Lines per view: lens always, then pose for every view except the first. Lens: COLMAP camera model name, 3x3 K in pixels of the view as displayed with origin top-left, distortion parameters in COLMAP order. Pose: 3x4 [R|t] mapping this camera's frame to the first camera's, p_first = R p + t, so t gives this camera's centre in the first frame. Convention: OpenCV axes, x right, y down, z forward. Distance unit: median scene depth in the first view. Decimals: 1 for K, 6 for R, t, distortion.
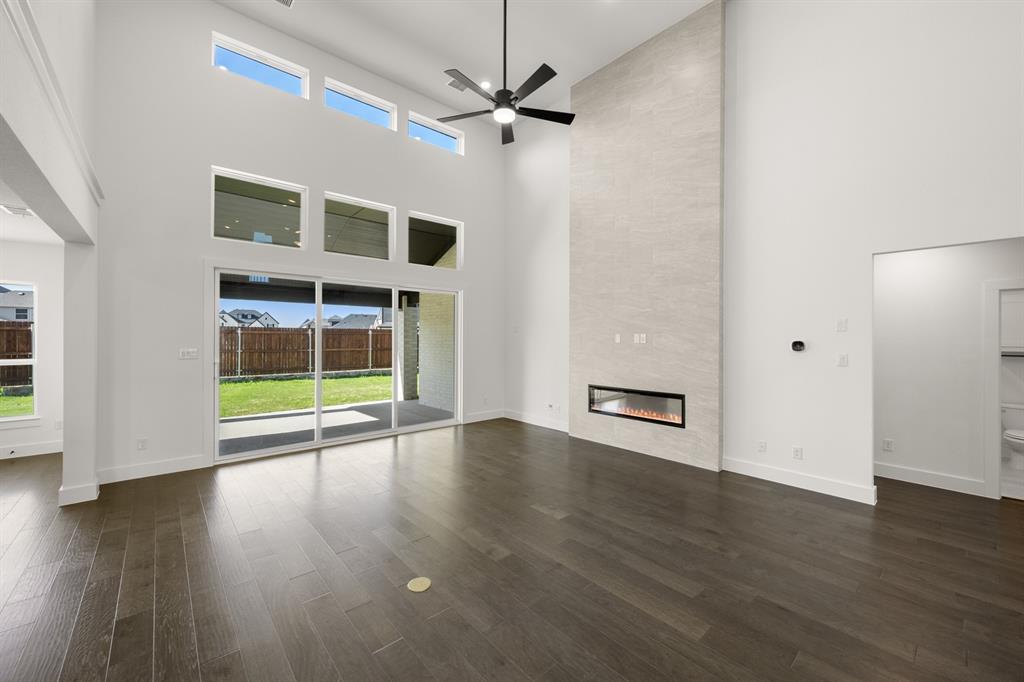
lens RADIAL K [[401.9, 0, 513.5], [0, 401.9, 338.0], [0, 0, 1]] dist [0.000891, -0.000359]
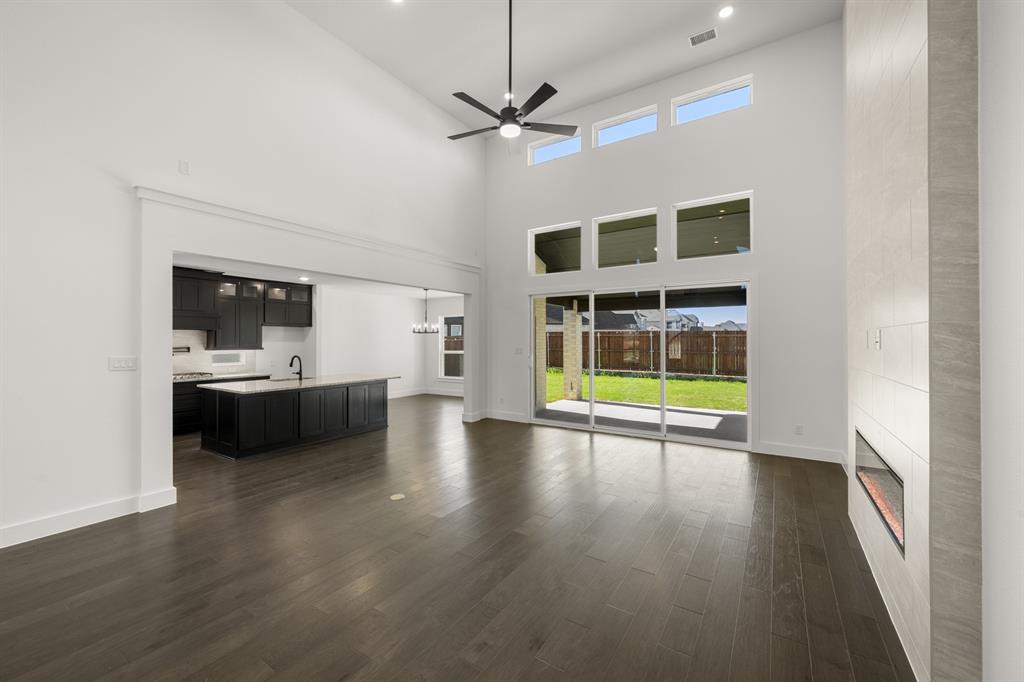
lens RADIAL K [[401.9, 0, 521.4], [0, 401.9, 331.9], [0, 0, 1]] dist [0.000891, -0.000359]
pose [[0.281909, -0.024873, -0.959119, 0.615395], [0.001215, 0.999672, -0.025567, 0.004612], [0.959440, 0.006042, 0.281847, 0.443853]]
